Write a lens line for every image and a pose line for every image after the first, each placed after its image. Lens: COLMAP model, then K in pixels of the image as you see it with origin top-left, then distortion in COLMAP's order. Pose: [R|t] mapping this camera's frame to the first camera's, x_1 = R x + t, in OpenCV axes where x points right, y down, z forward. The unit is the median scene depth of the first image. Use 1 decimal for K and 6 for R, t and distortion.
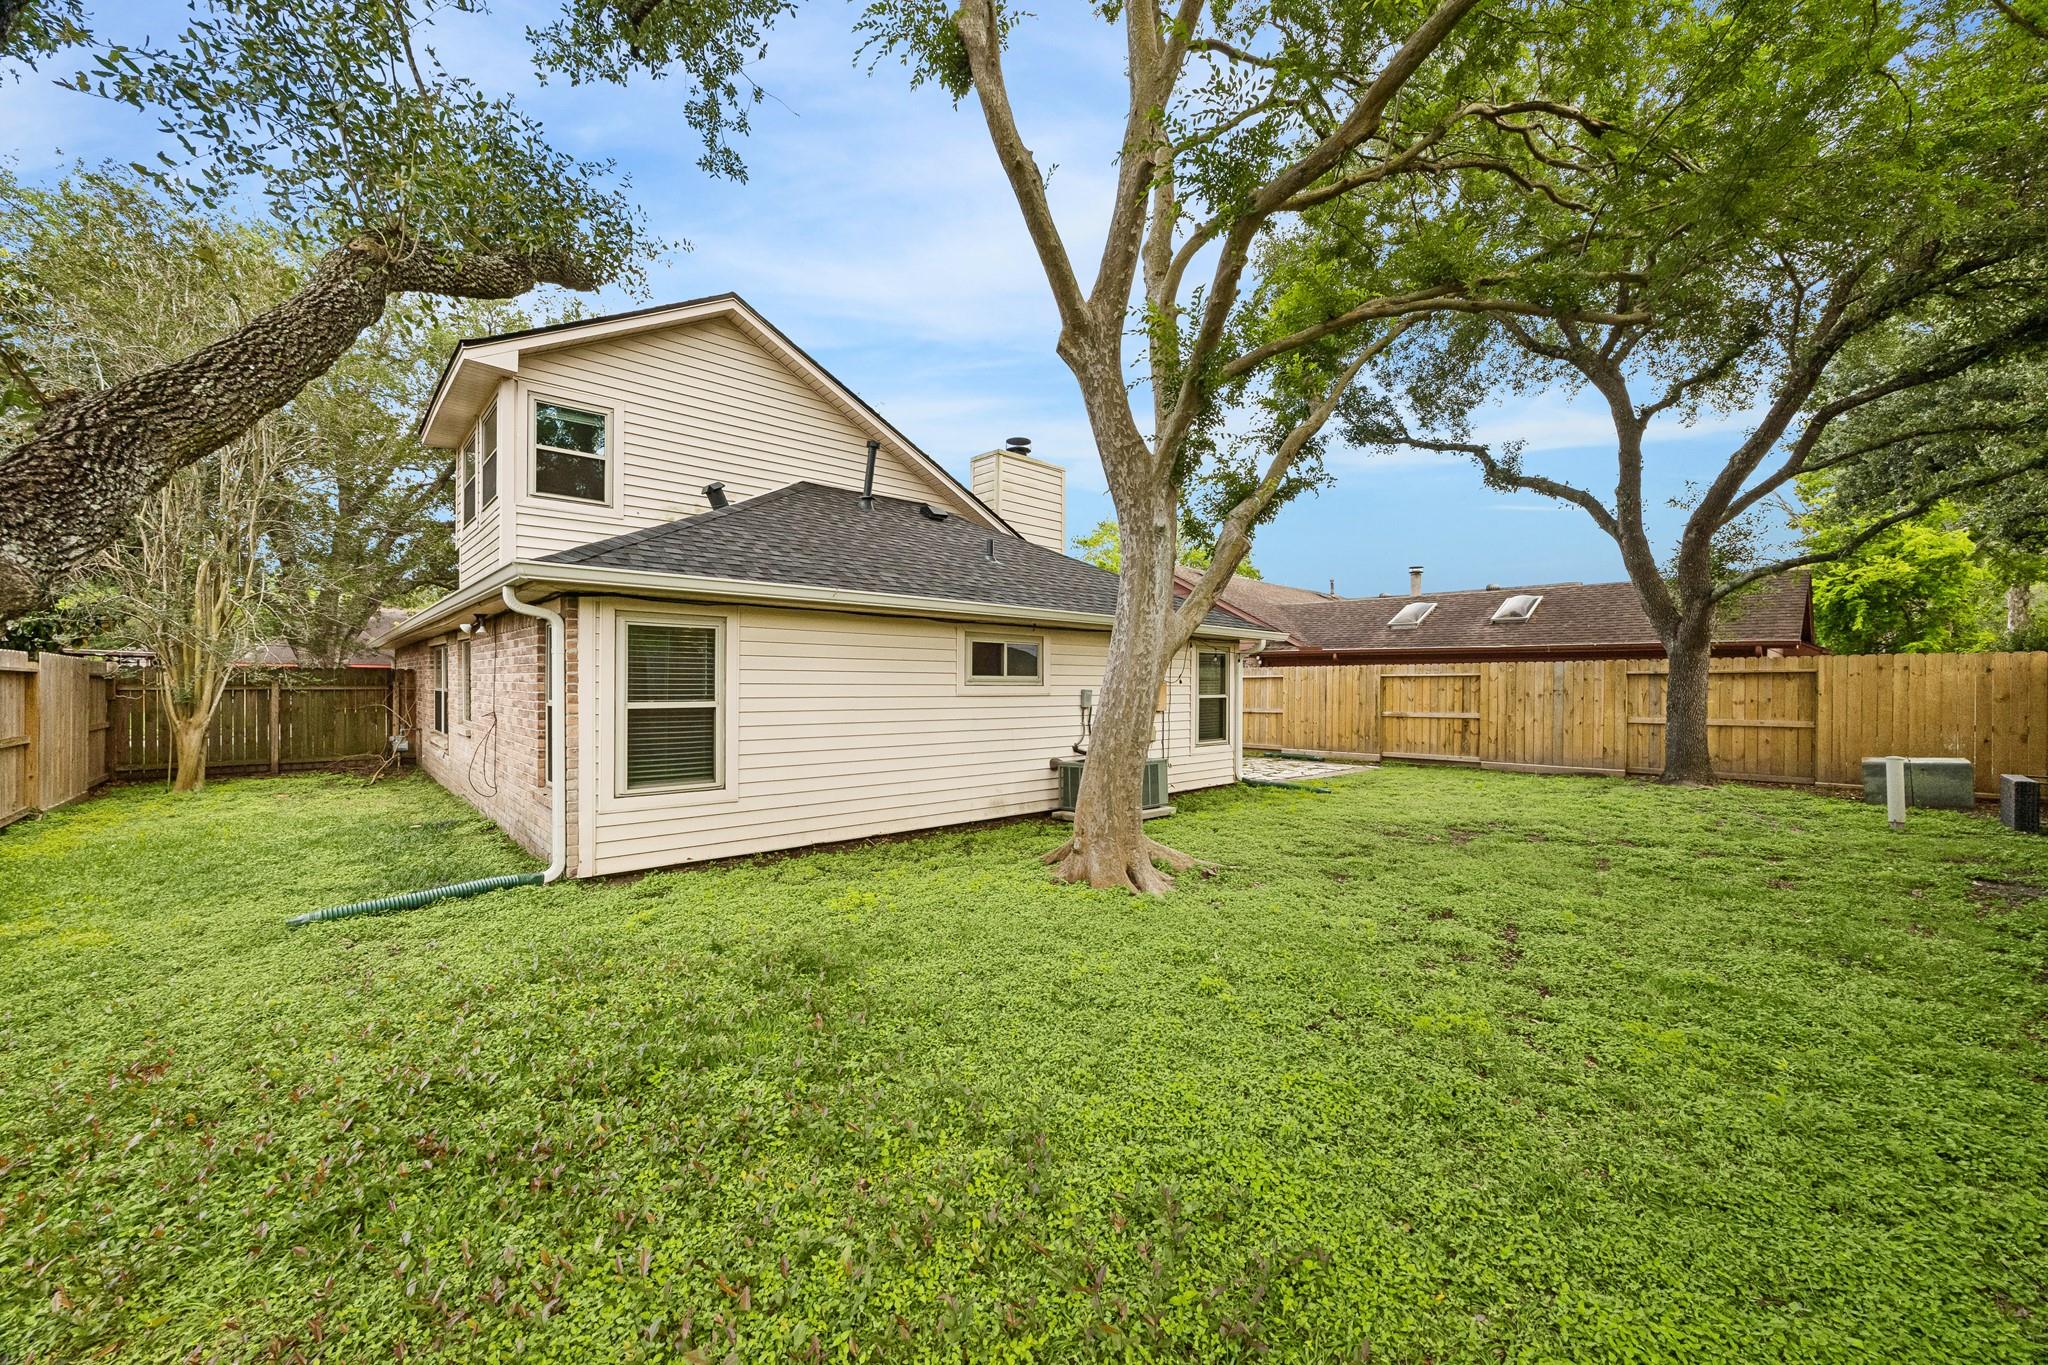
lens RADIAL K [[790.3, 0, 986.3], [0, 790.3, 692.2], [0, 0, 1]] dist [0.002979, 0.000113]
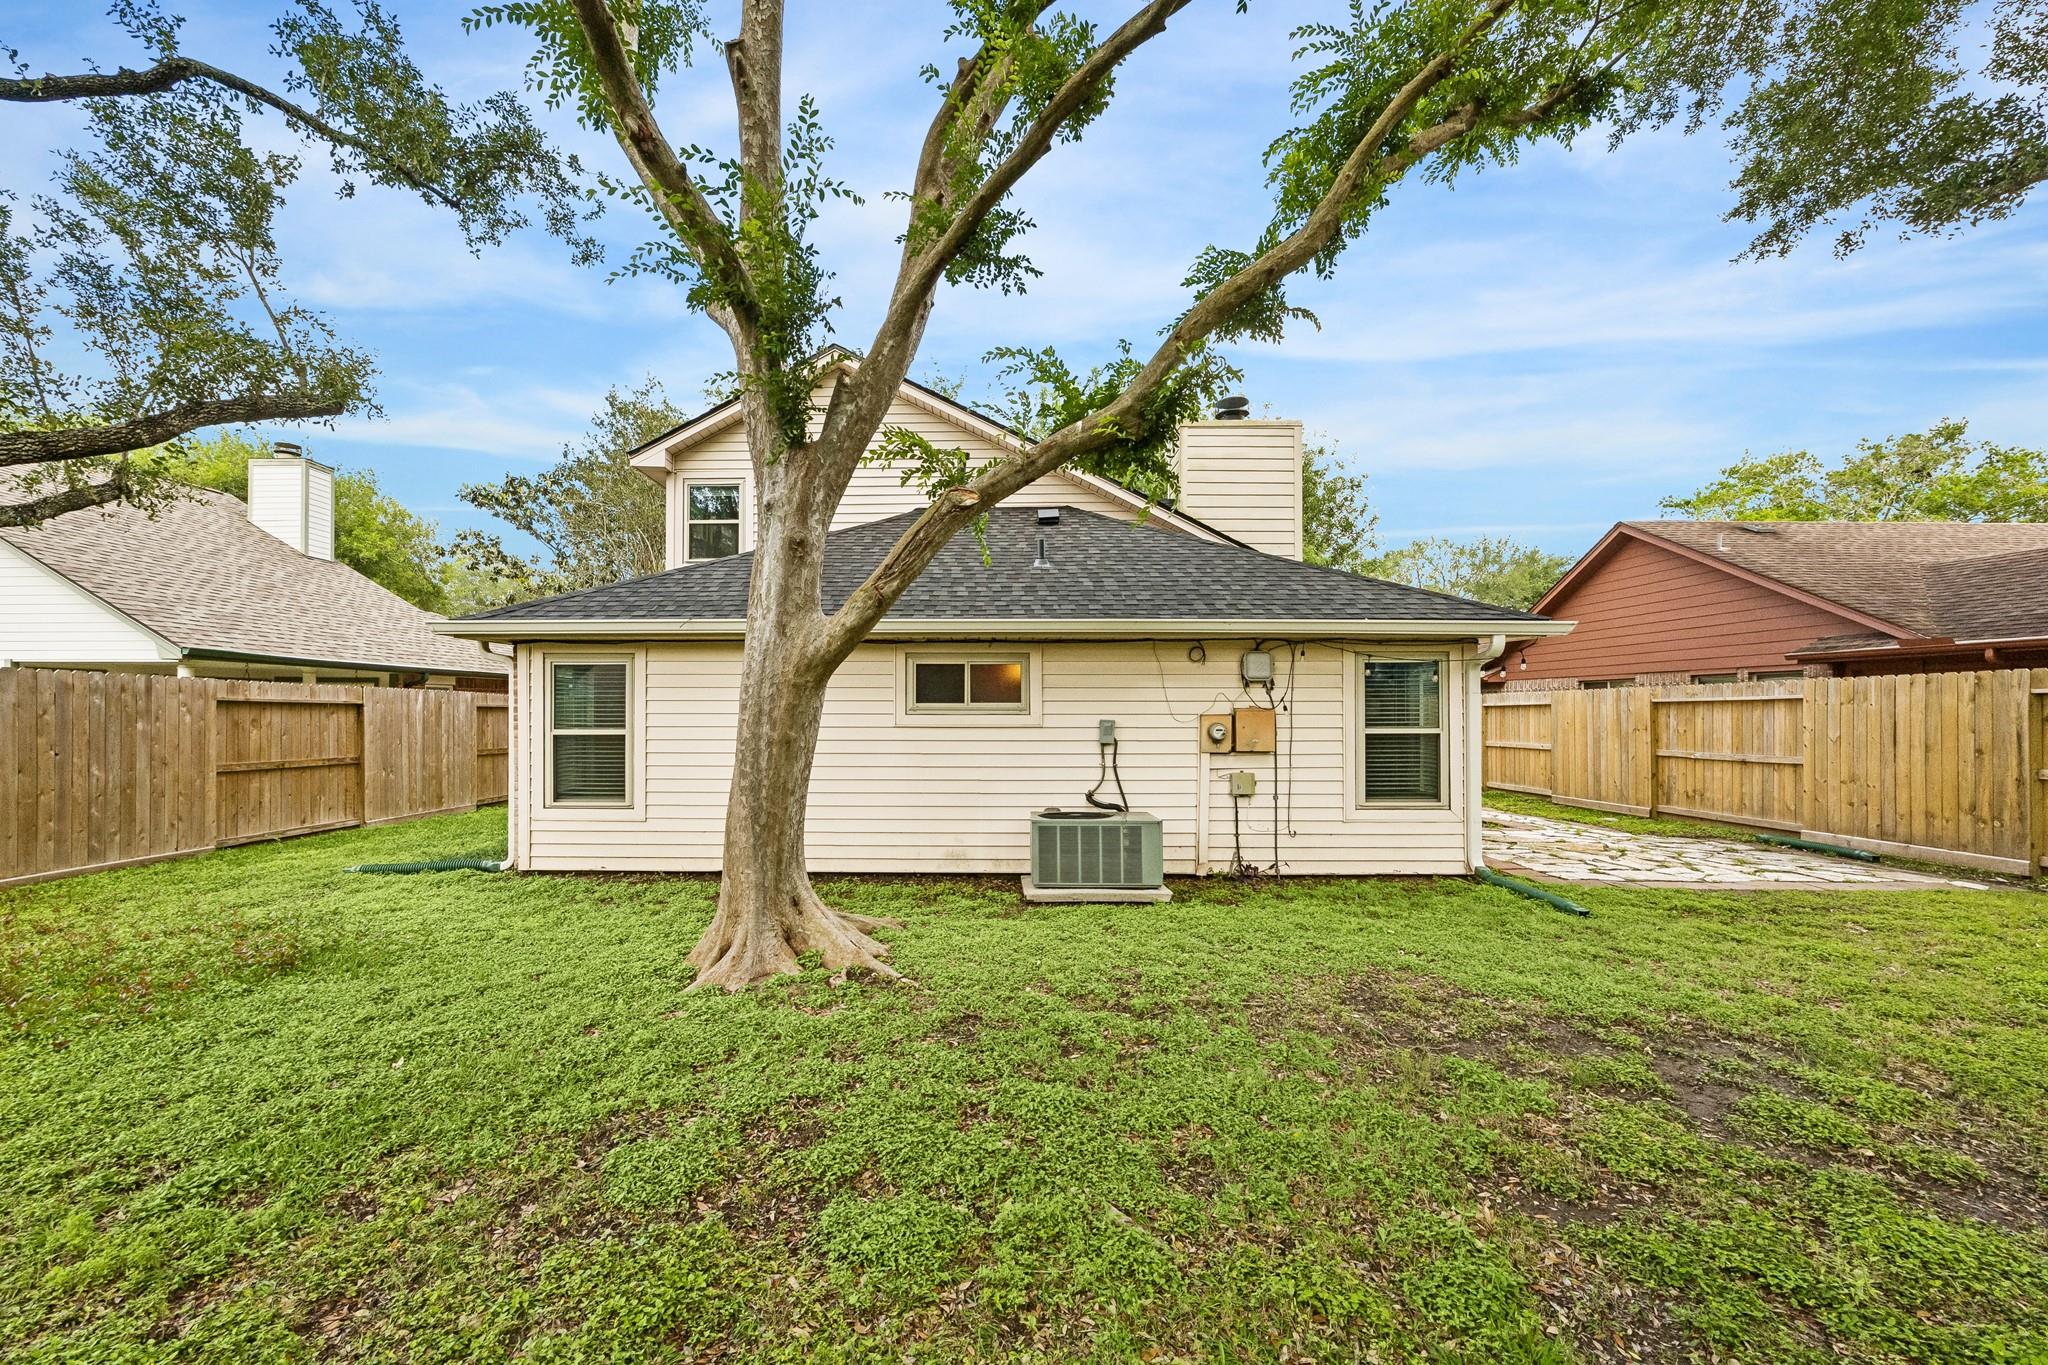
lens RADIAL K [[790.3, 0, 1023.6], [0, 790.3, 700.9], [0, 0, 1]] dist [0.002979, 0.000113]
pose [[0.737075, -0.010031, -0.675736, 0.631282], [-0.004111, 0.999805, -0.019325, -0.007215], [0.675798, 0.017022, 0.736890, 0.427332]]
